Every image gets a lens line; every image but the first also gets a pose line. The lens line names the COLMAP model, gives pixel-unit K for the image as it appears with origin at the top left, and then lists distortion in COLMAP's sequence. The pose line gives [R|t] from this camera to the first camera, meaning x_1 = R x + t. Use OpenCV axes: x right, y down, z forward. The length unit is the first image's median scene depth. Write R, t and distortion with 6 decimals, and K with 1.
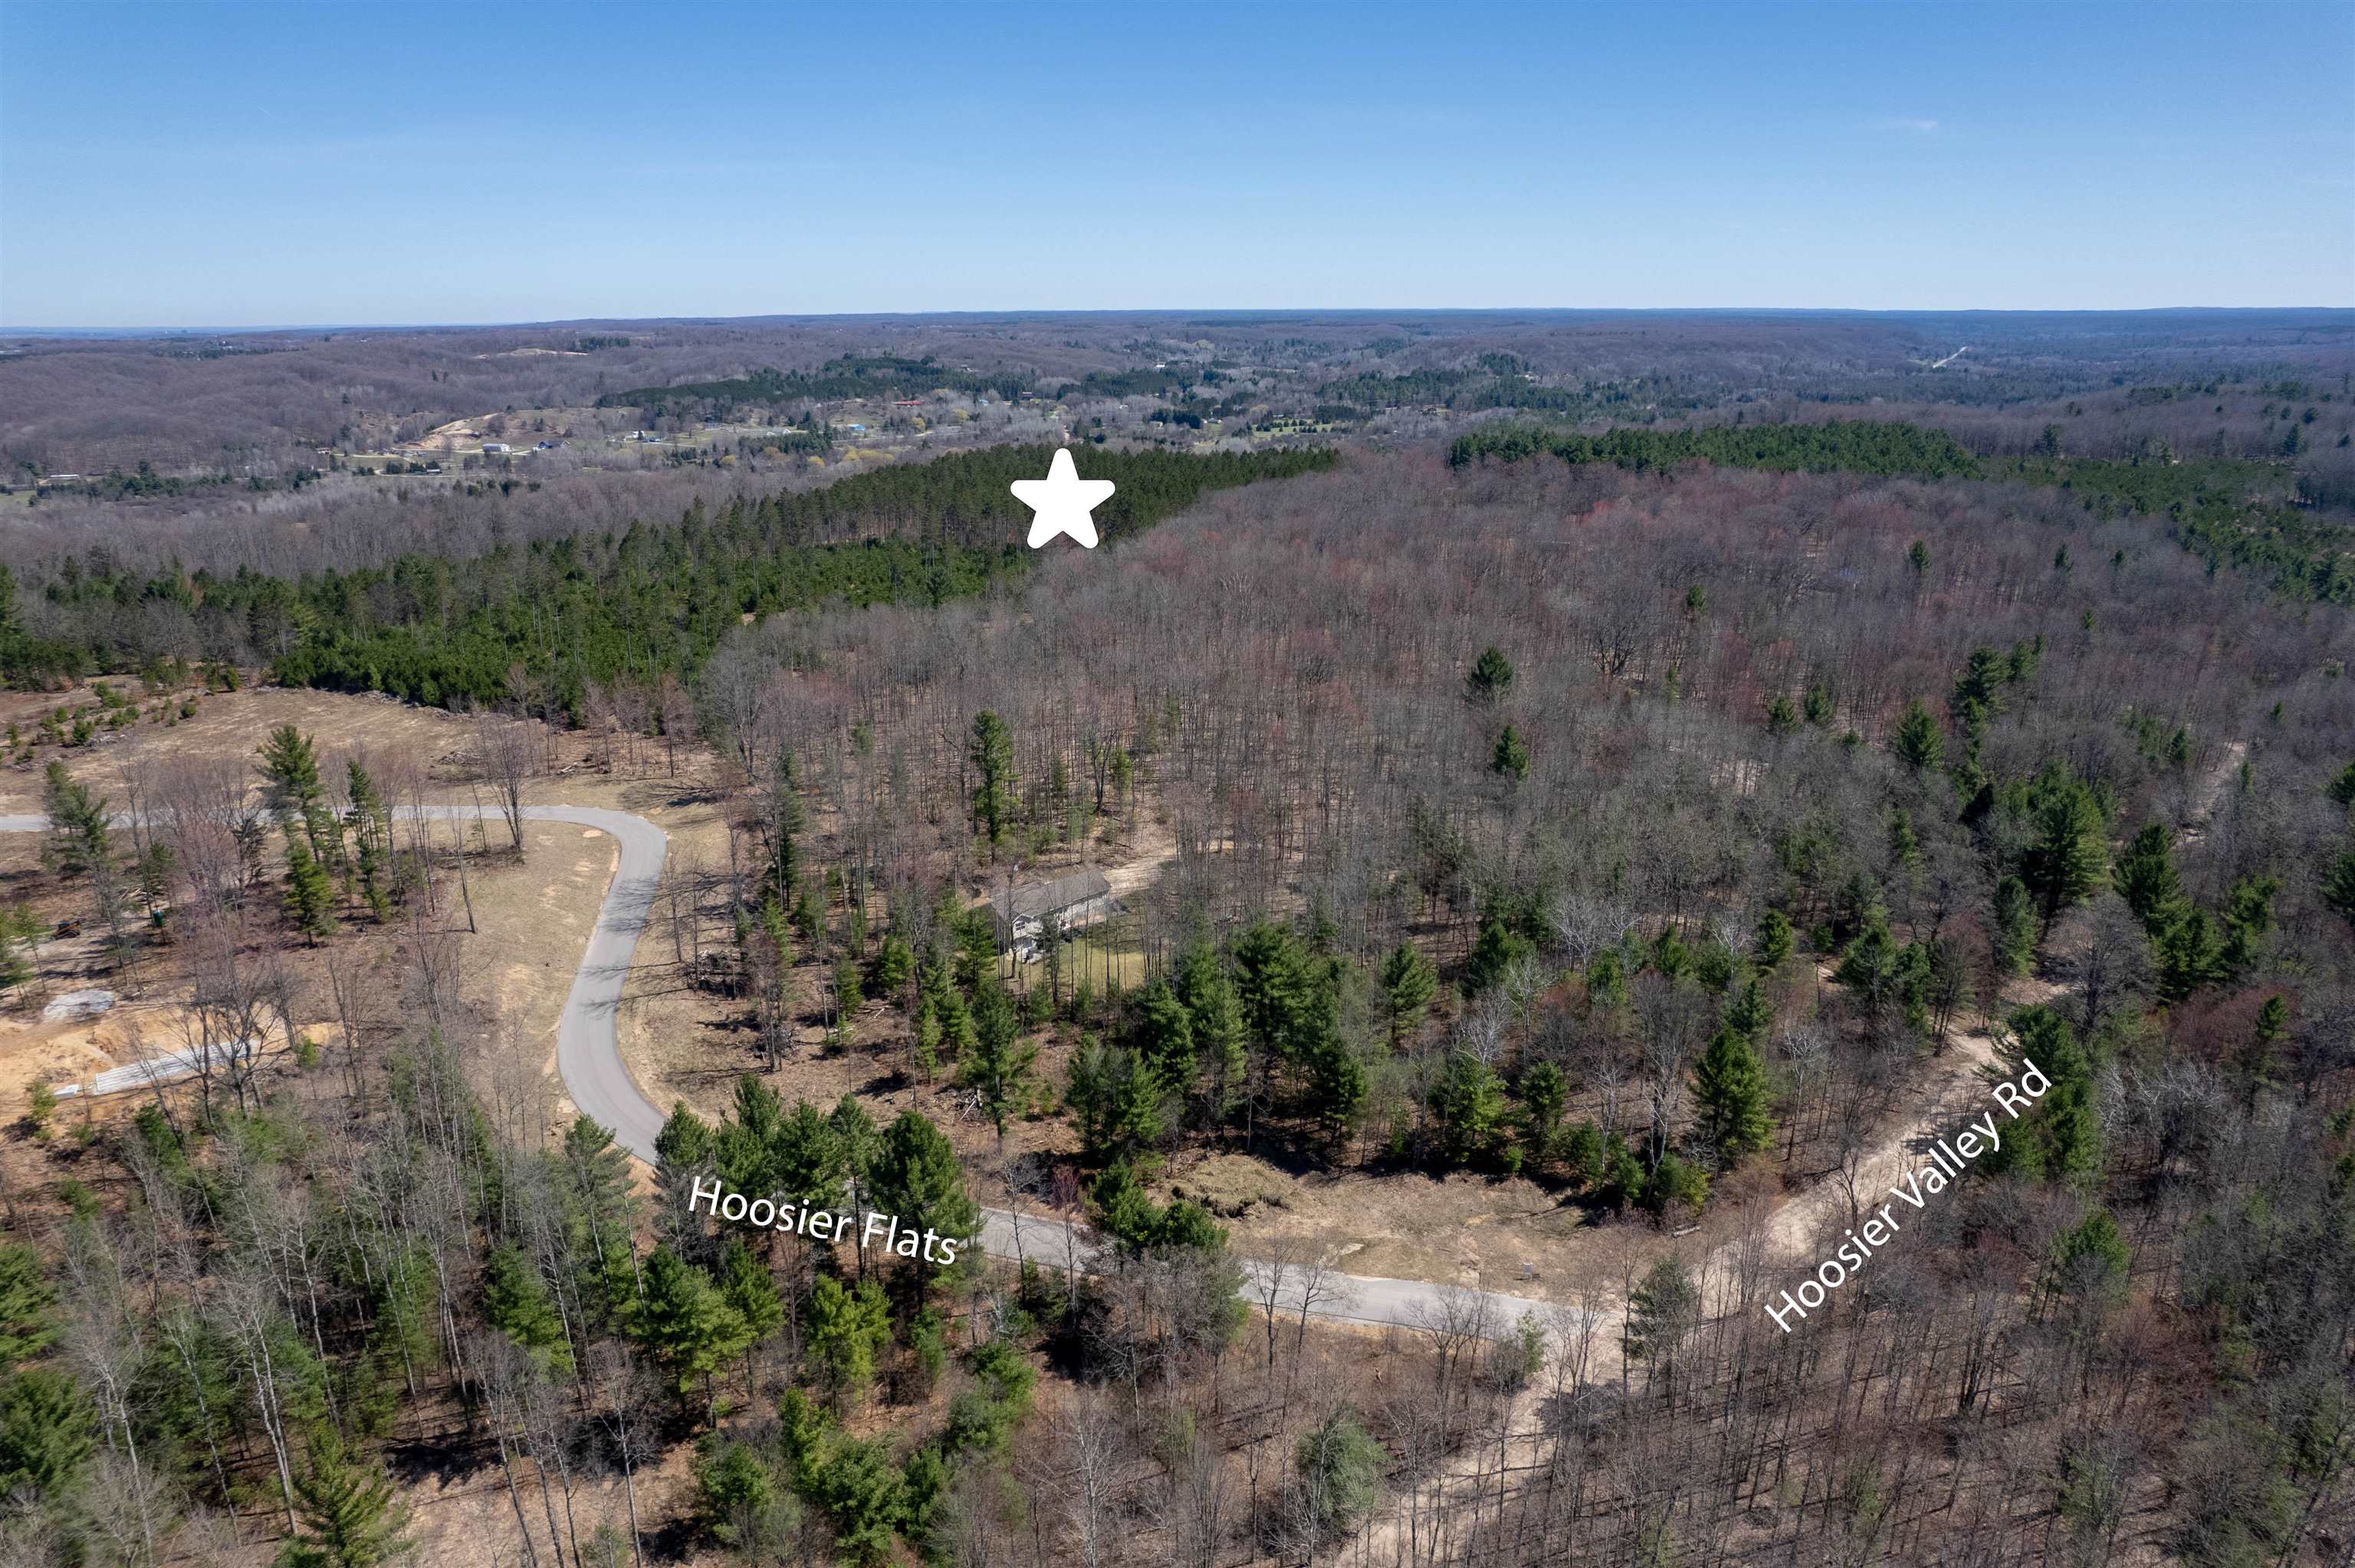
lens RADIAL K [[1512.8, 0, 1173.1], [0, 1512.8, 797.0], [0, 0, 1]] dist [-0.076342, 0.071387]
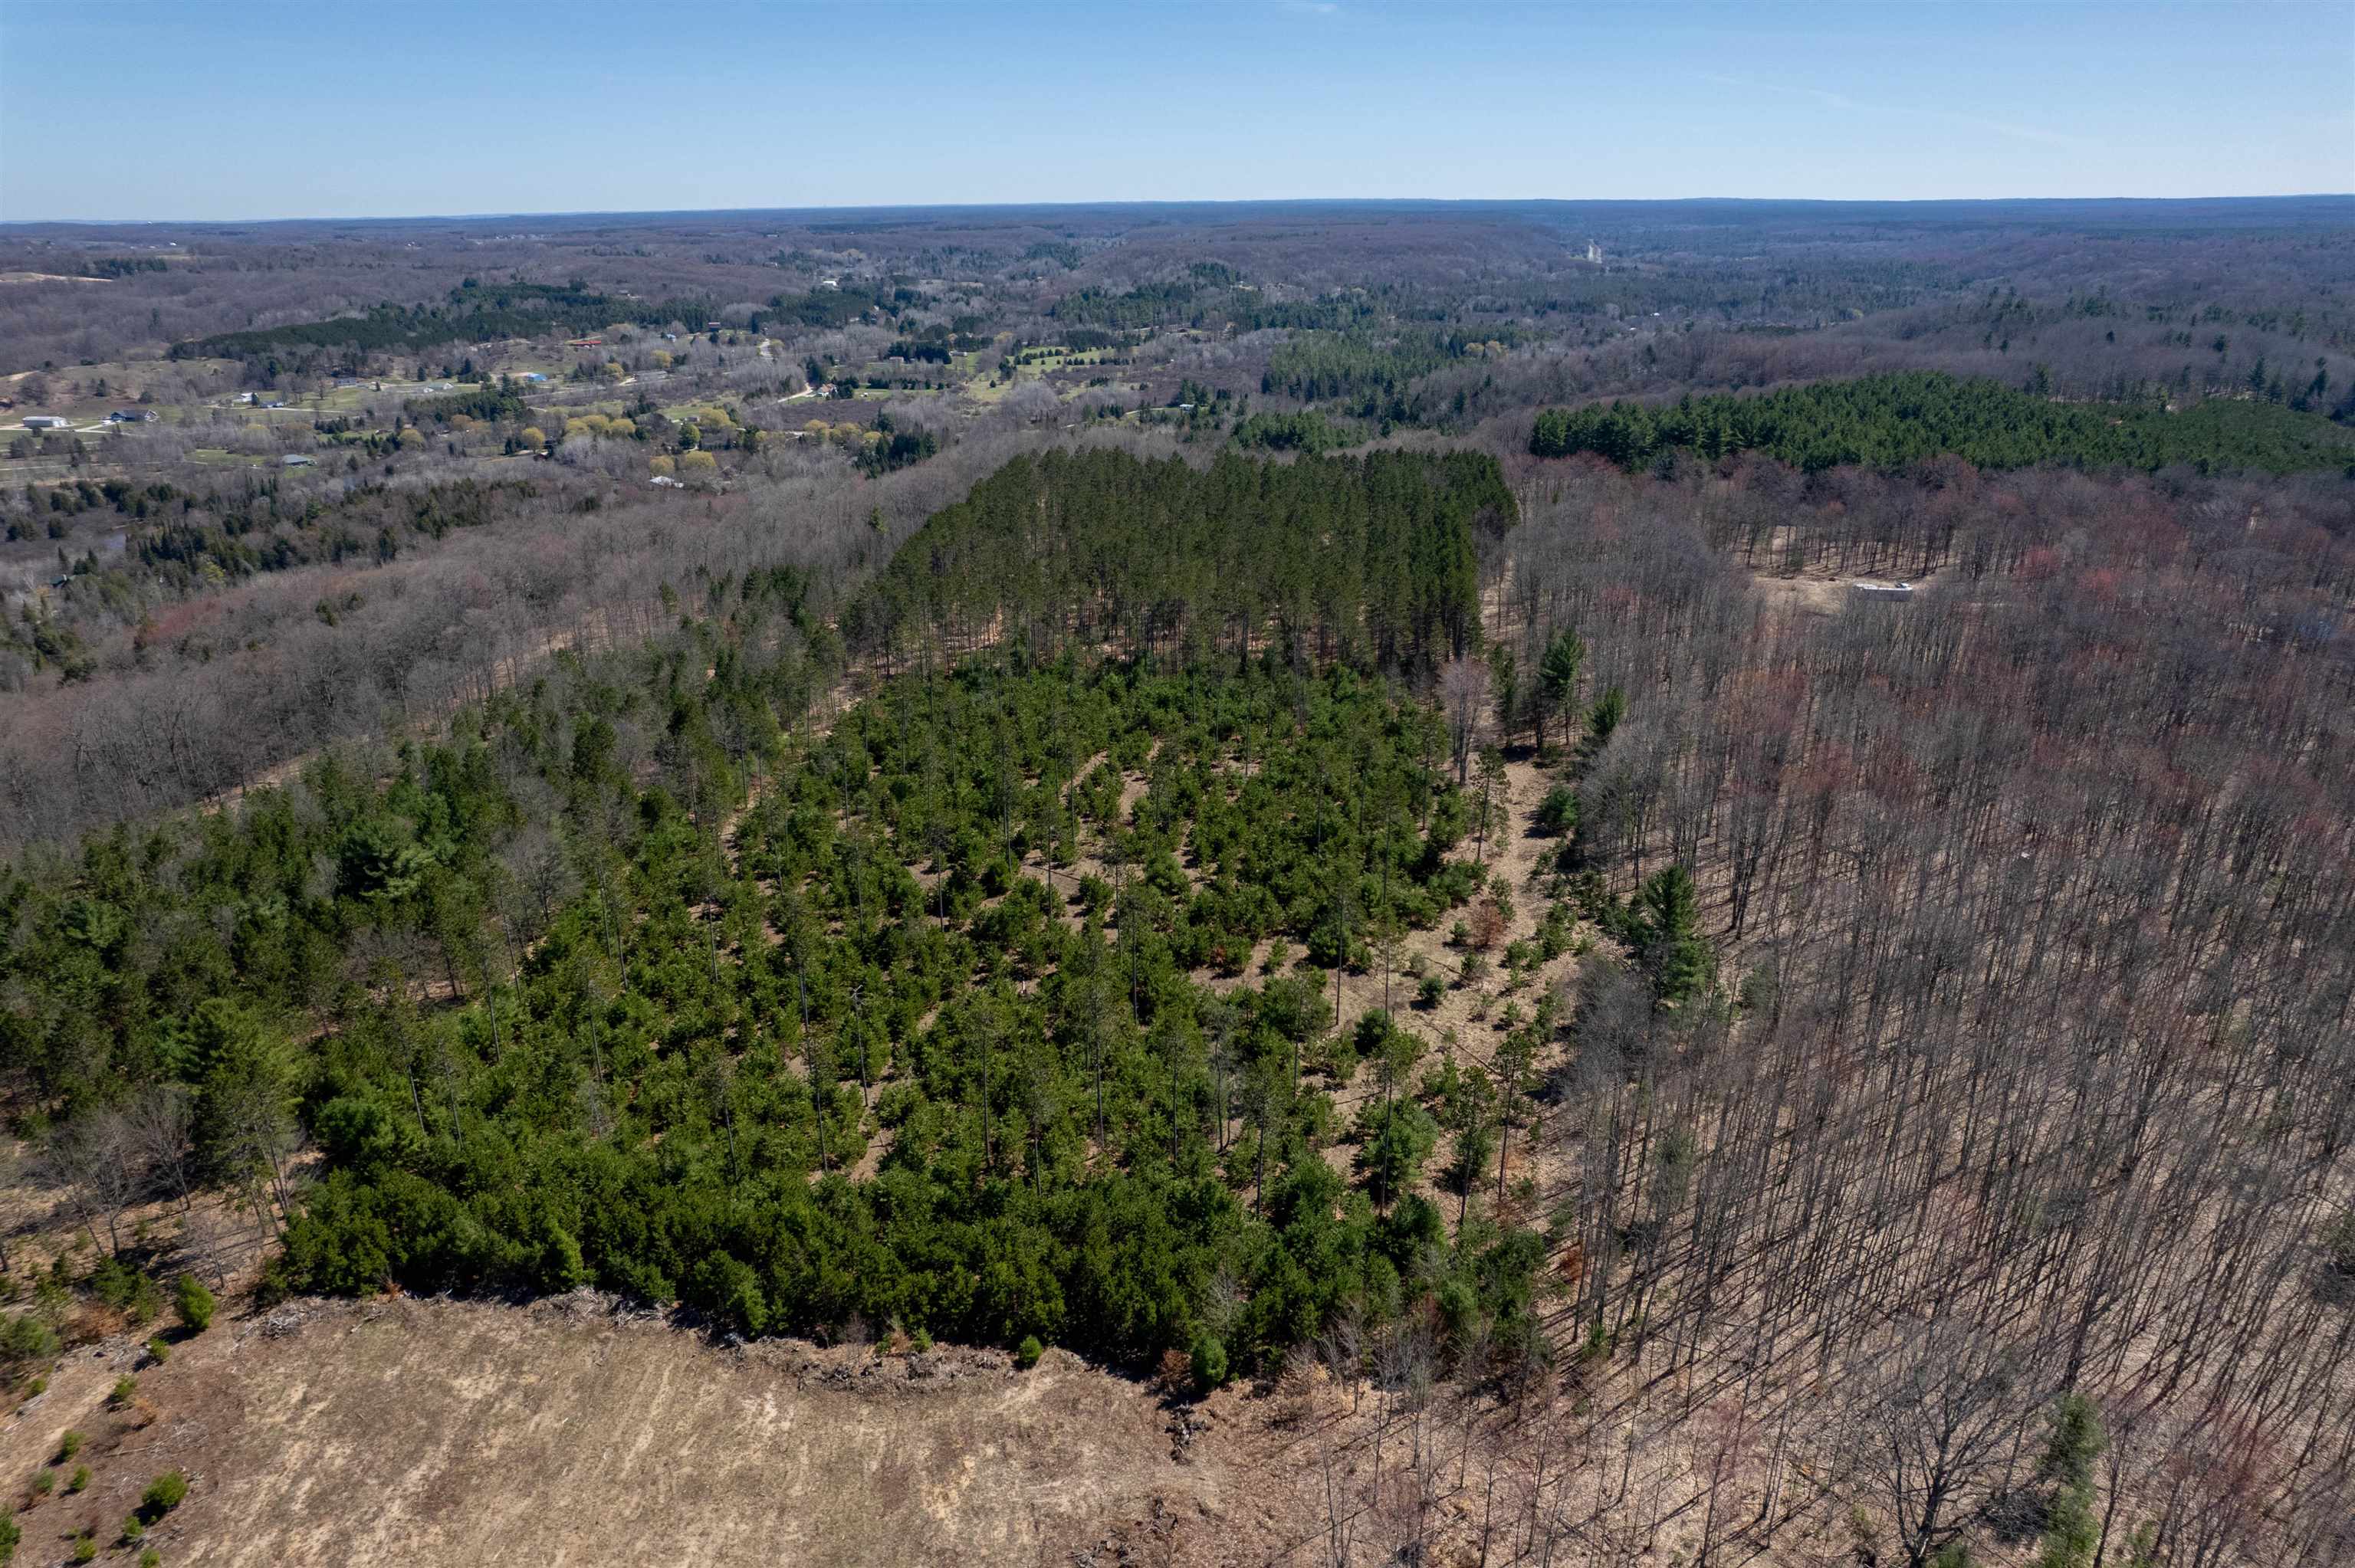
lens RADIAL K [[1512.8, 0, 1181.3], [0, 1512.8, 790.1], [0, 0, 1]] dist [-0.076342, 0.071387]
pose [[0.964573, -0.100060, 0.244103, -0.086455], [0.085439, 0.993896, 0.069791, -0.044590], [-0.249596, -0.046462, 0.967235, 0.100319]]
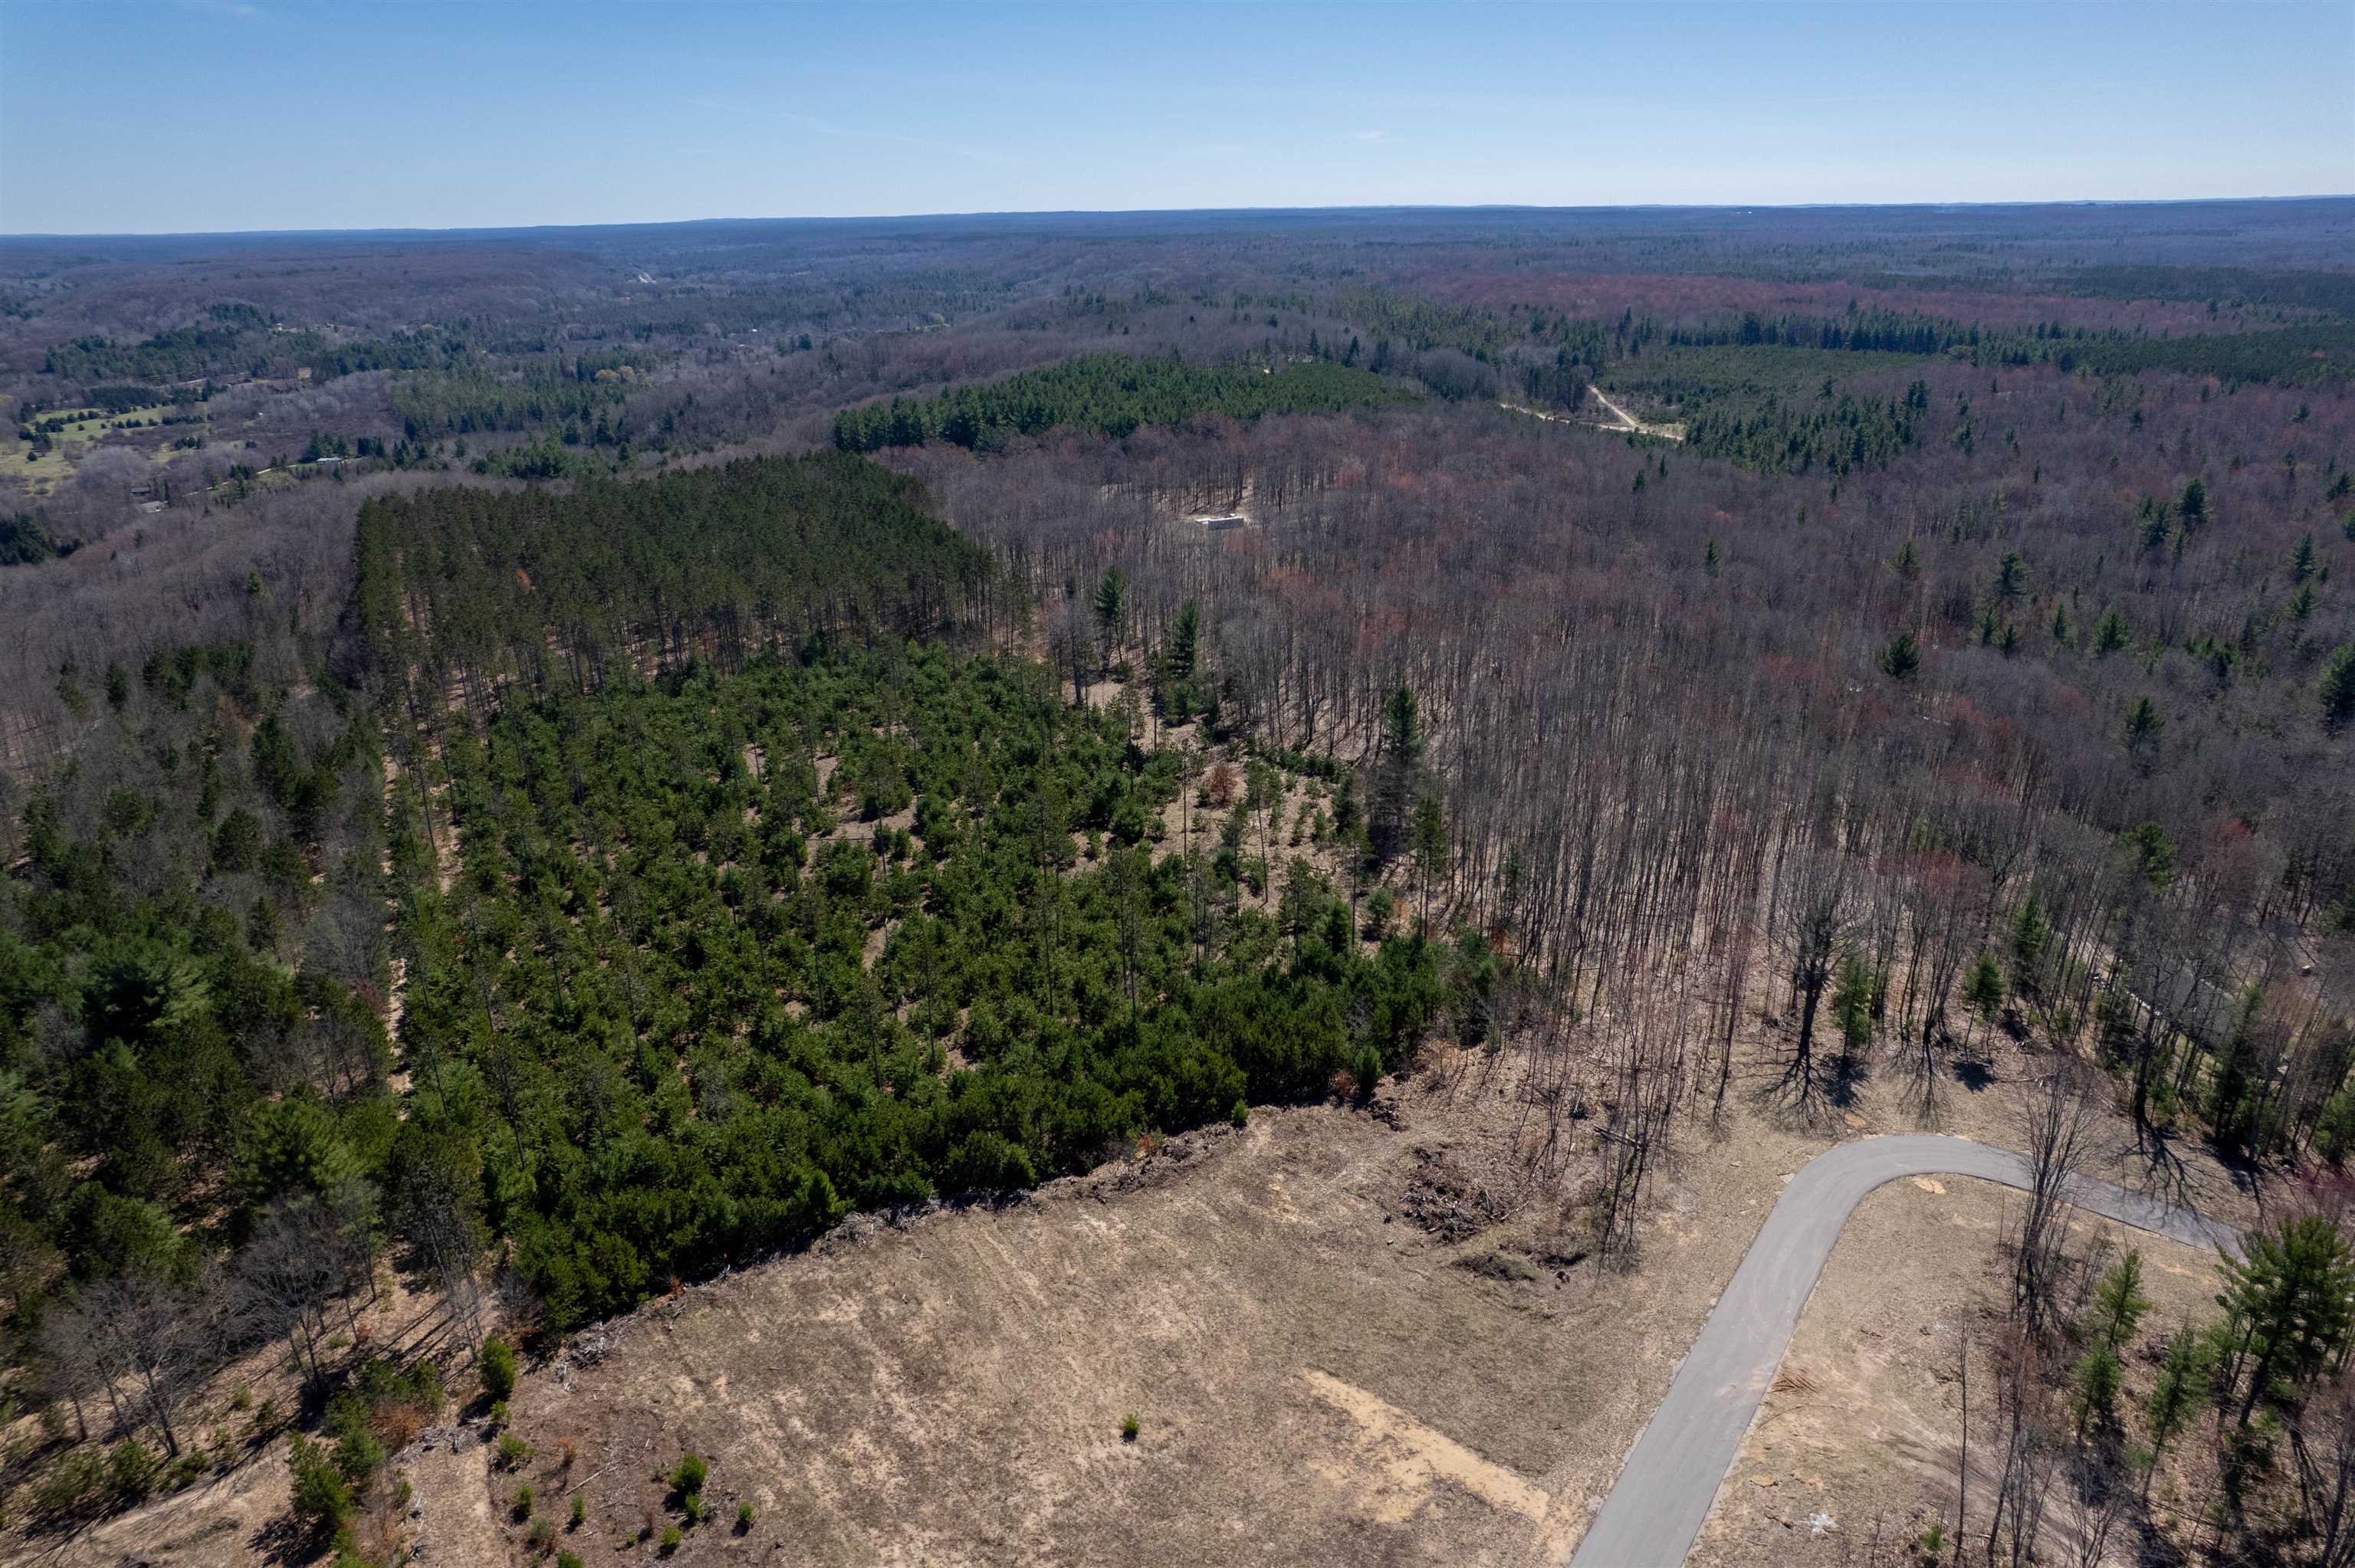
lens RADIAL K [[1512.8, 0, 1190.4], [0, 1512.8, 800.0], [0, 0, 1]] dist [-0.076342, 0.071387]
pose [[0.637507, -0.287236, 0.714899, -0.145827], [0.249799, 0.954839, 0.160884, -0.046838], [-0.728824, 0.076017, 0.680468, 0.110919]]
